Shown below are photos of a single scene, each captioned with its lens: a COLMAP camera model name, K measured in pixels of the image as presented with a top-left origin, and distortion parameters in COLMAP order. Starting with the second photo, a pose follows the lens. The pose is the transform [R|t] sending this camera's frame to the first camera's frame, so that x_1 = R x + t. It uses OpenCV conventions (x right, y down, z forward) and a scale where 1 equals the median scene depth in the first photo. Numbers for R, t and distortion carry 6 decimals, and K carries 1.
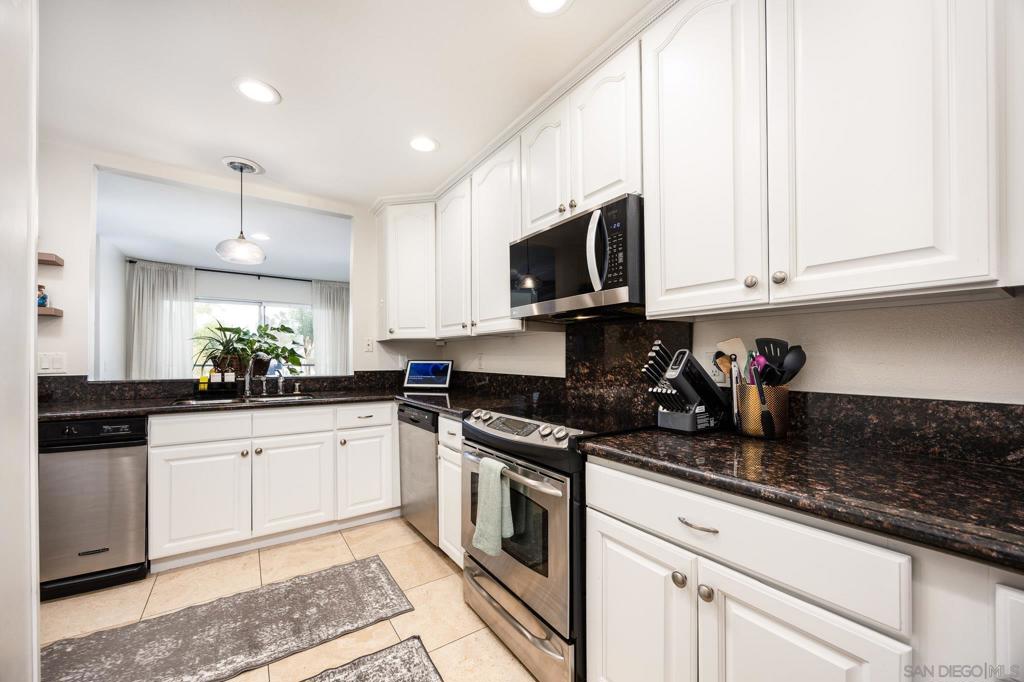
lens RADIAL K [[397.0, 0, 511.7], [0, 397.0, 351.0], [0, 0, 1]] dist [0.002004, 0.000097]
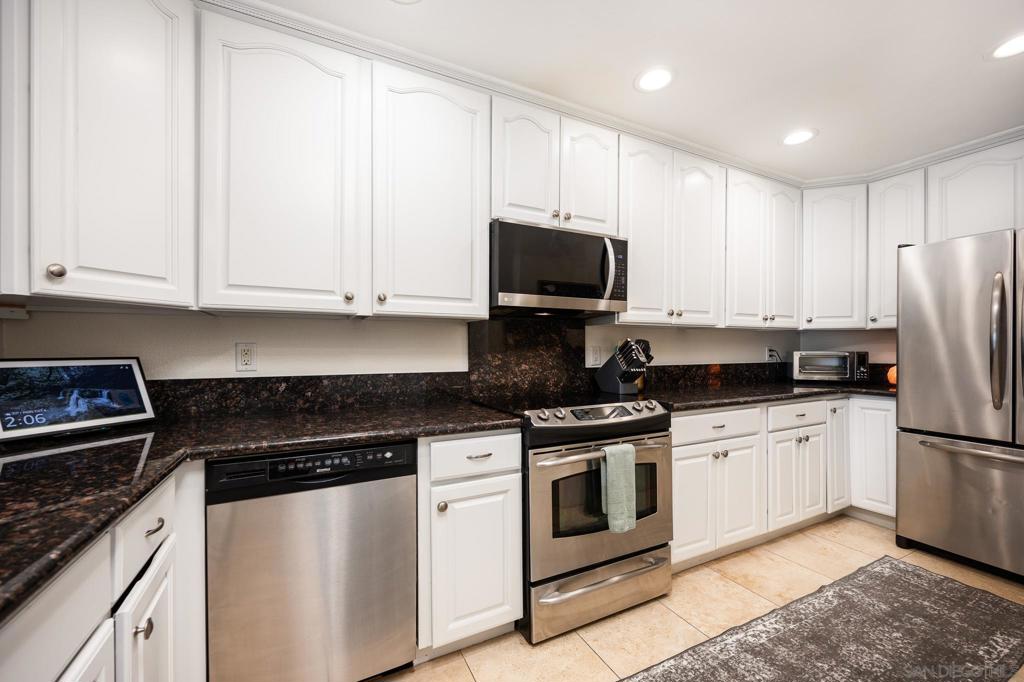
lens RADIAL K [[397.0, 0, 510.2], [0, 397.0, 345.7], [0, 0, 1]] dist [0.002004, 0.000097]
pose [[0.134640, 0.005701, 0.990878, -0.859756], [-0.014925, 0.999882, -0.003725, 0.009822], [-0.990782, -0.014287, 0.134709, 0.860082]]
